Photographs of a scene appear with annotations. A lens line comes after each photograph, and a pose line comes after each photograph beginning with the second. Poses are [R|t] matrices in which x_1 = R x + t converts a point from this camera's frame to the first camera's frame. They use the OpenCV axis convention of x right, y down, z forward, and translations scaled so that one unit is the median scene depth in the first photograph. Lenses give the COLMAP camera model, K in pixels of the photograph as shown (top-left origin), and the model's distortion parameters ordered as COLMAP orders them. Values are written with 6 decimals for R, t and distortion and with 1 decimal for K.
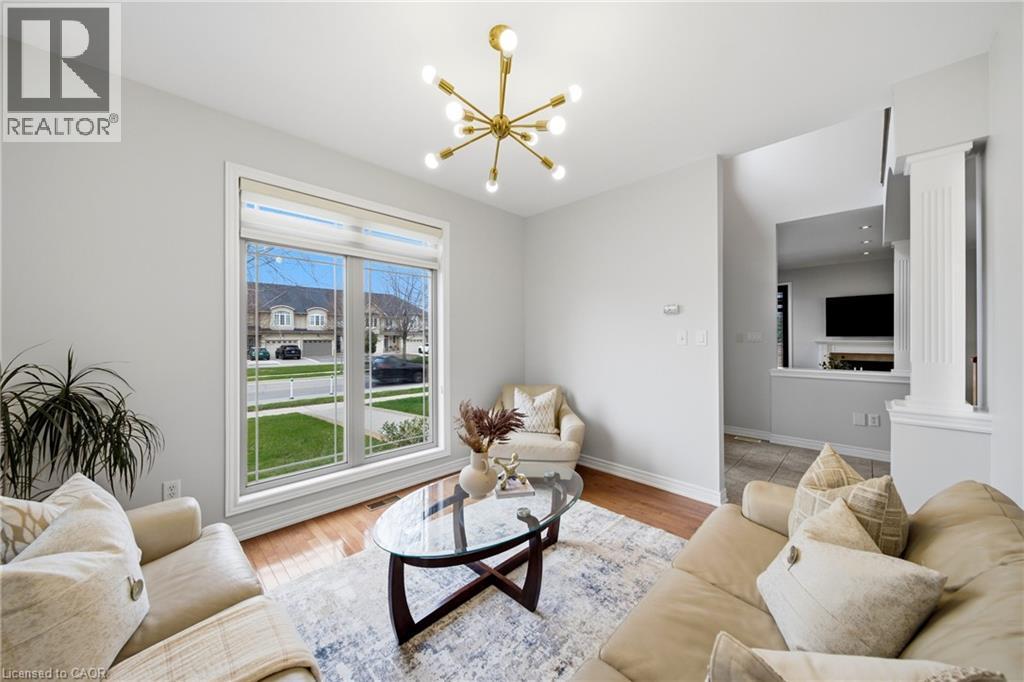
lens RADIAL K [[365.0, 0, 512.3], [0, 365.0, 338.5], [0, 0, 1]] dist [-0.000966, -0.000103]
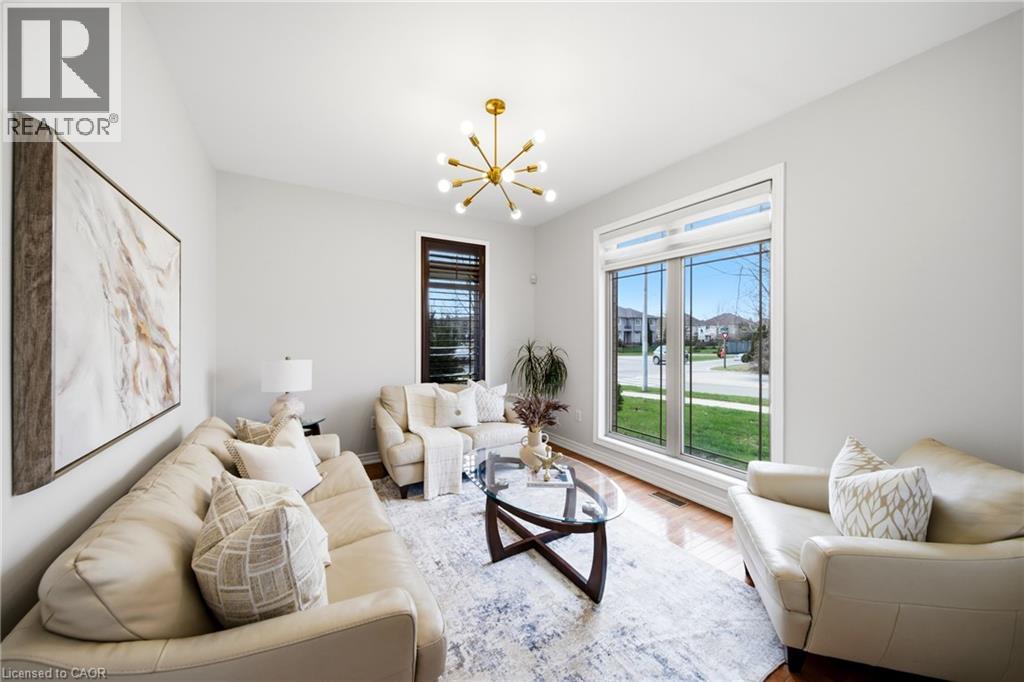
lens RADIAL K [[363.2, 0, 497.6], [0, 363.2, 337.4], [0, 0, 1]] dist [-0.000212, -0.000040]
pose [[-0.283972, -0.000148, -0.958832, 1.031828], [-0.000928, 1.000000, 0.000120, 0.007738], [0.958832, 0.000924, -0.283972, 1.165022]]
